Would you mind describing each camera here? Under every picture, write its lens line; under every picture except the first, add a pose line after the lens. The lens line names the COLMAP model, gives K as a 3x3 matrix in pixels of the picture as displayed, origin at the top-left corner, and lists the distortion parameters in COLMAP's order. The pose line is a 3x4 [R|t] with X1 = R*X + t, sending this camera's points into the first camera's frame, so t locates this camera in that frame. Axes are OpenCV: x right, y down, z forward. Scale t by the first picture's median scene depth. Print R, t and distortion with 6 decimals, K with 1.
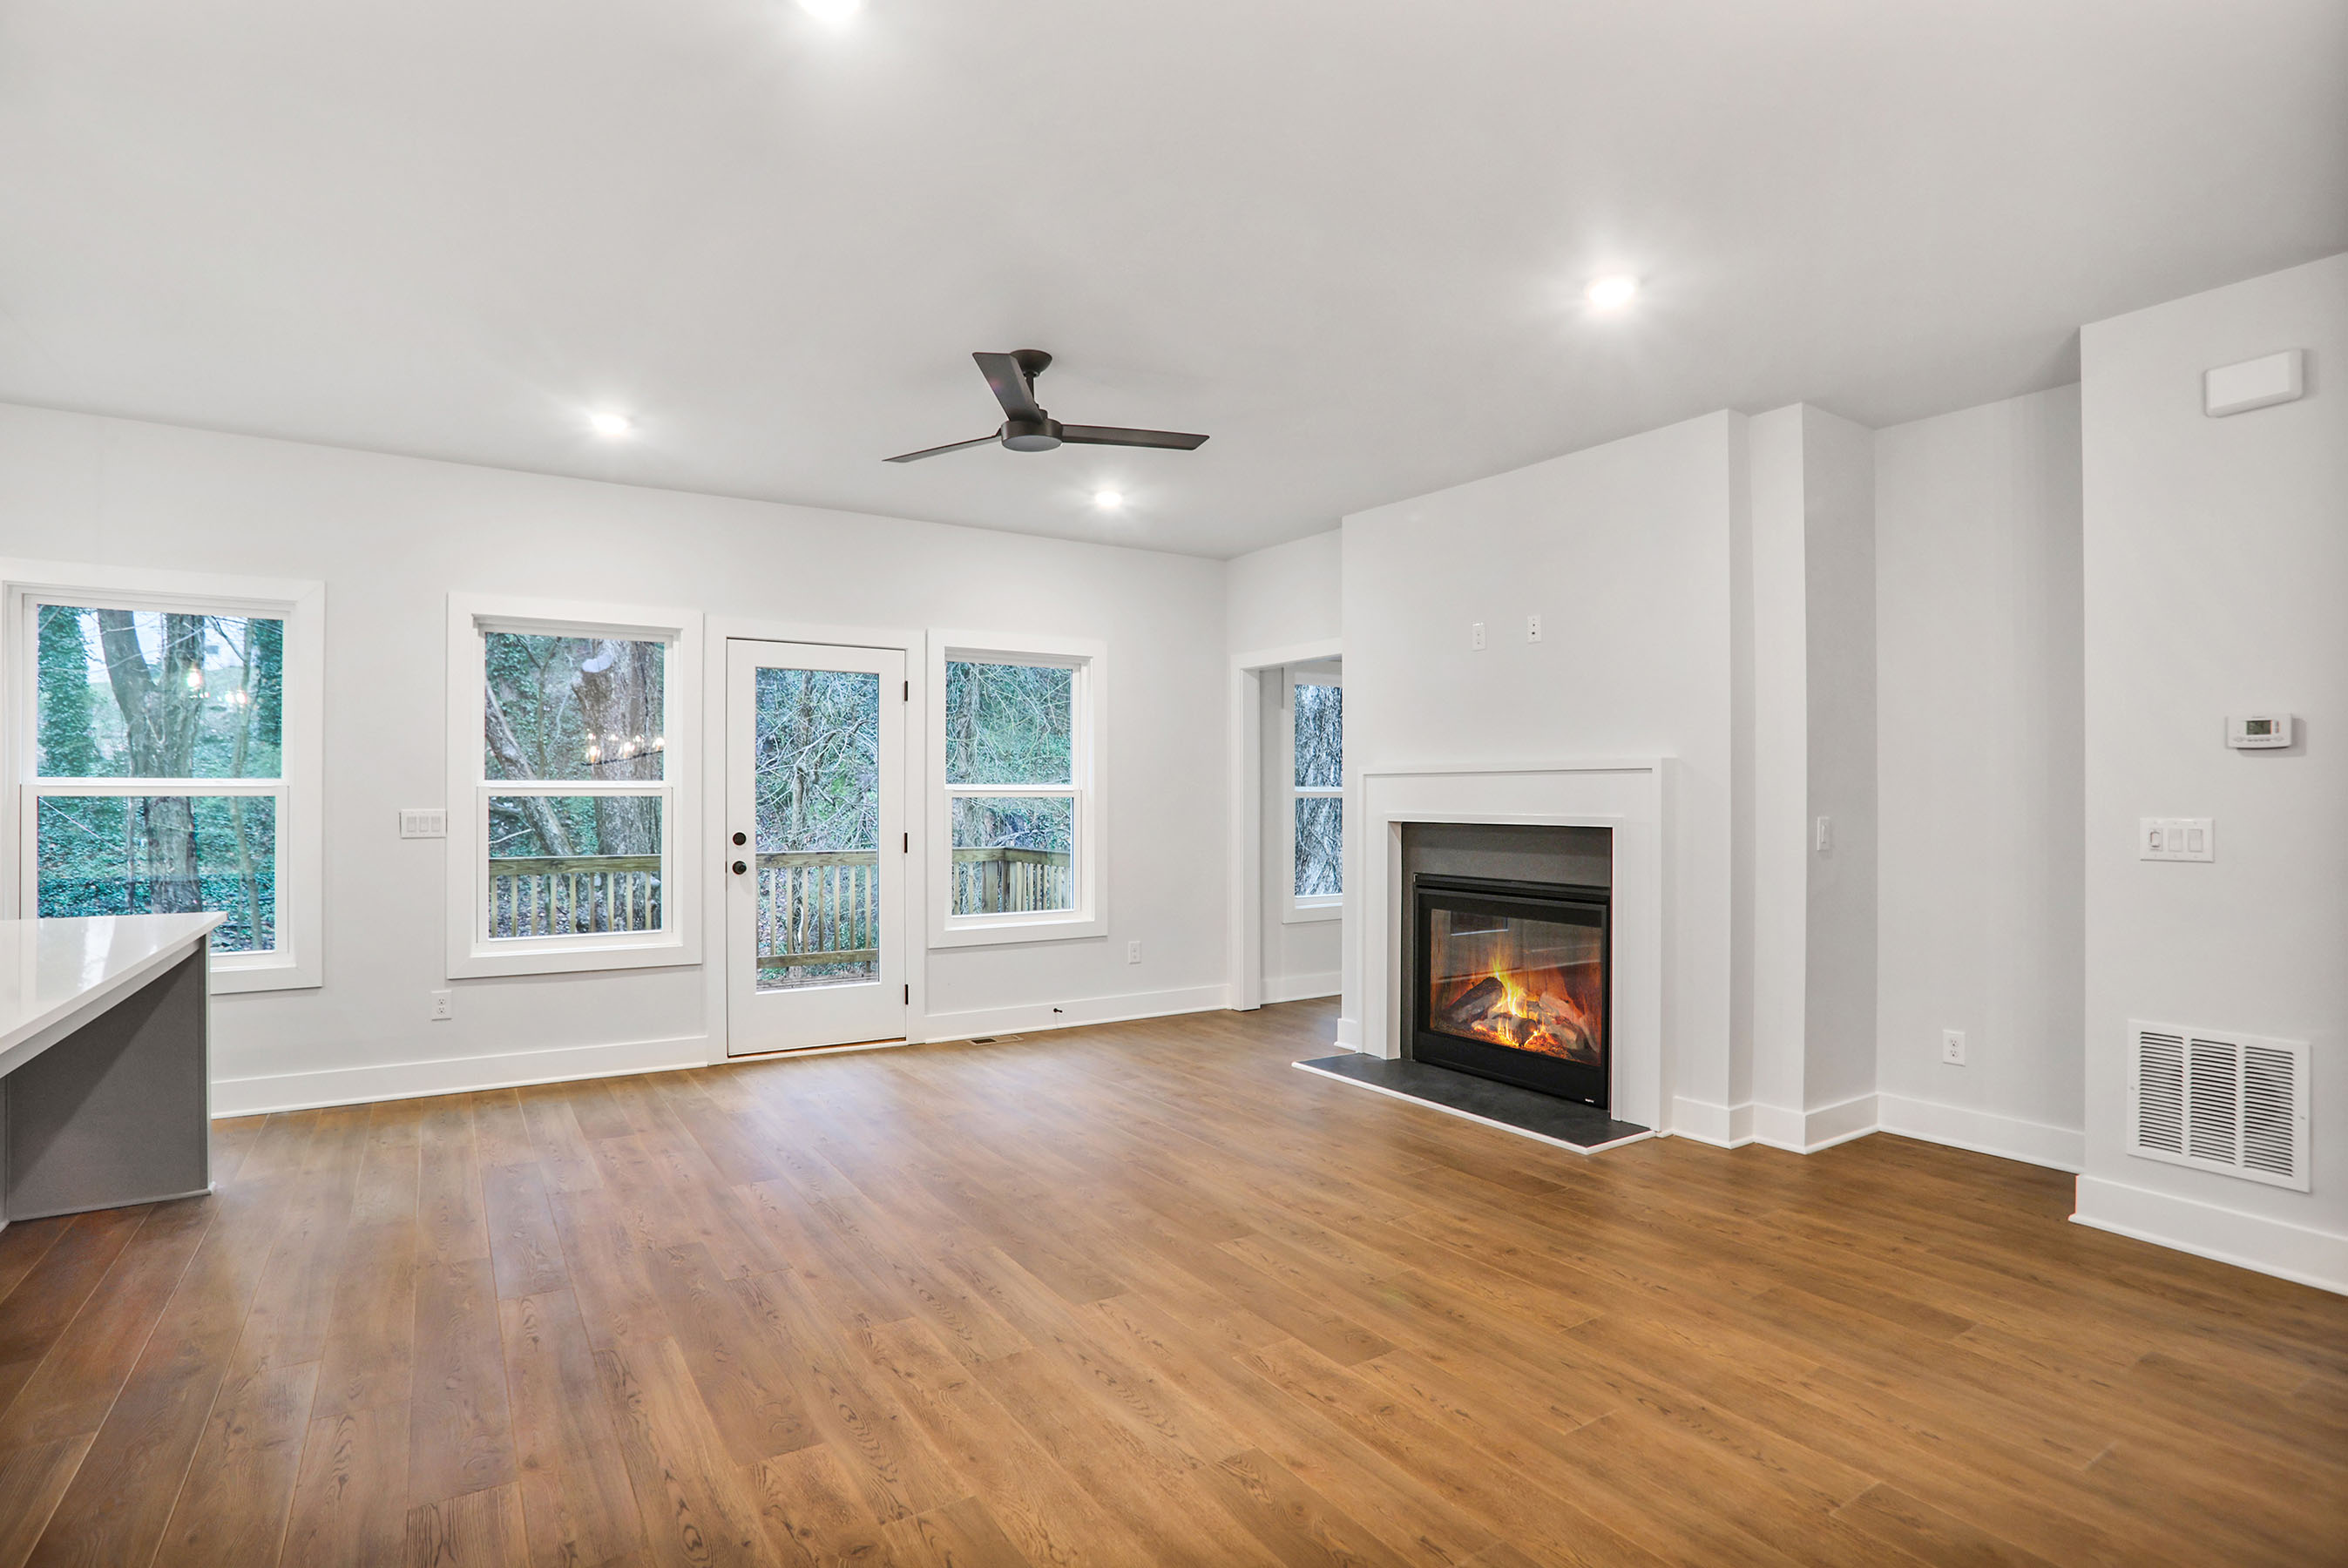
lens RADIAL K [[1180.8, 0, 1194.3], [0, 1180.8, 806.1], [0, 0, 1]] dist [-0.056606, 0.023019]
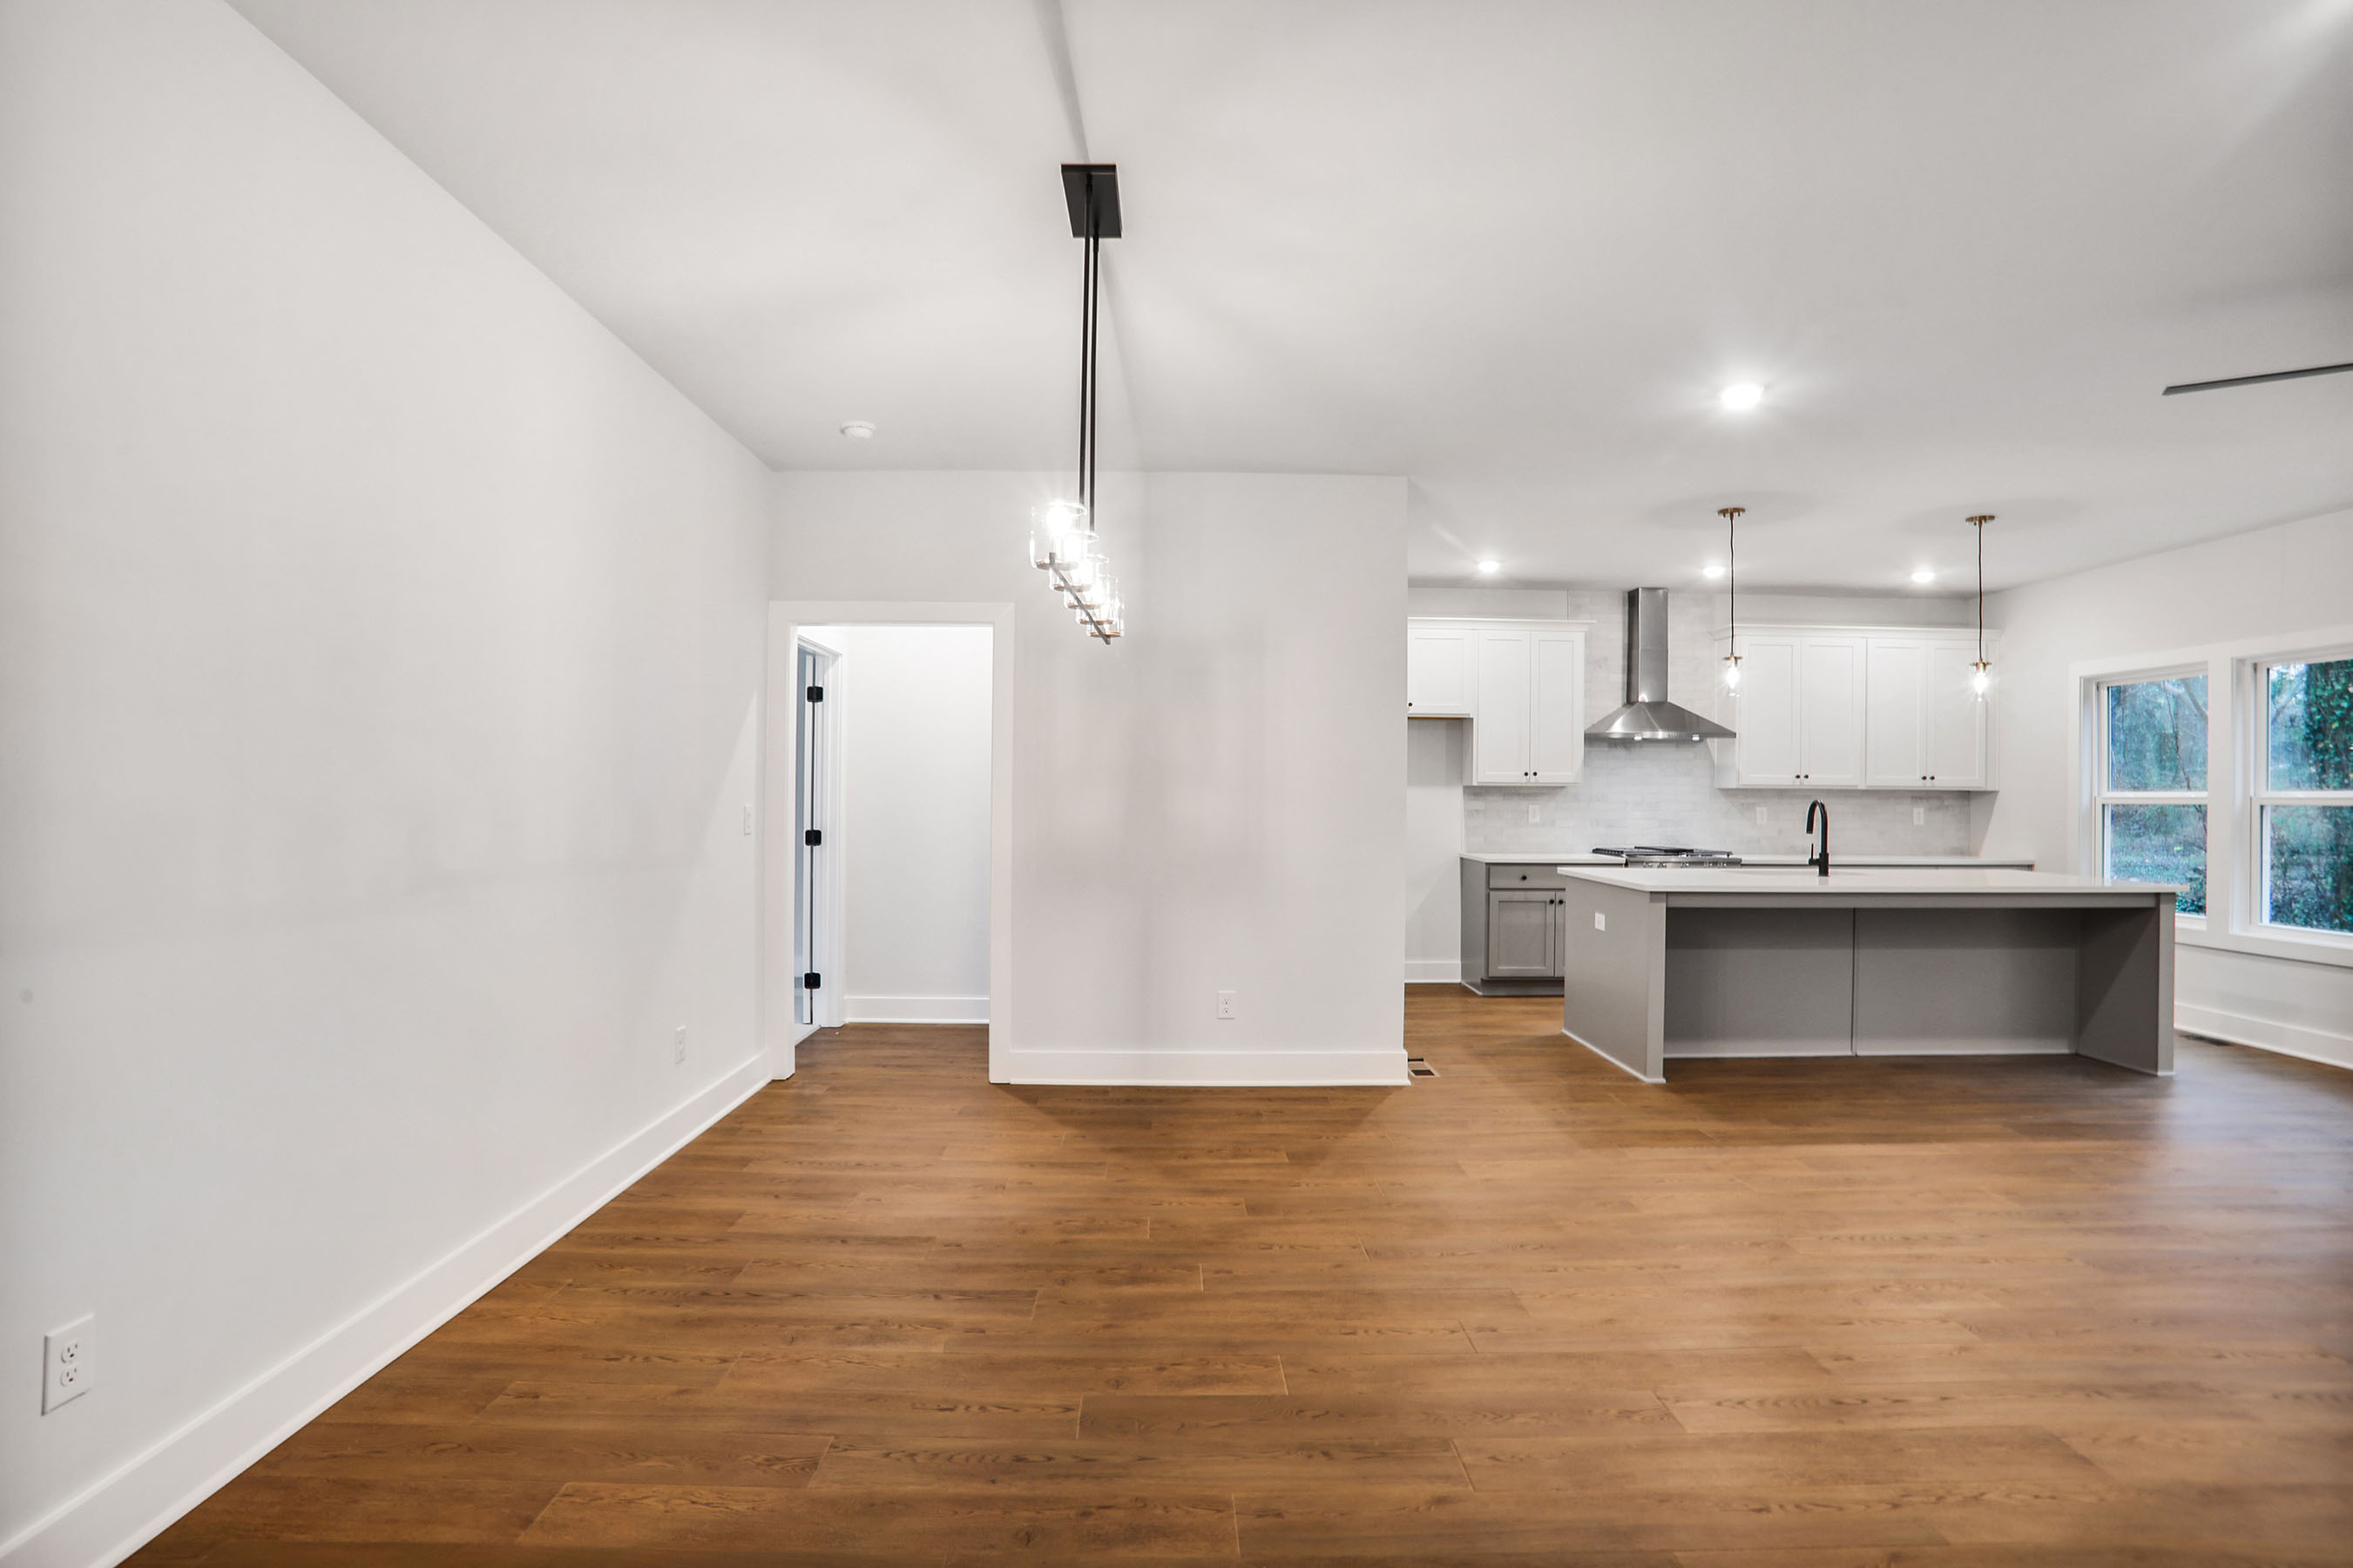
lens RADIAL K [[1183.3, 0, 1182.9], [0, 1183.3, 790.0], [0, 0, 1]] dist [-0.056606, 0.023019]
pose [[-0.519102, -0.011773, -0.854631, 0.817341], [-0.016747, 0.999853, -0.003601, -0.000180], [0.854548, 0.012443, -0.519223, 0.531846]]
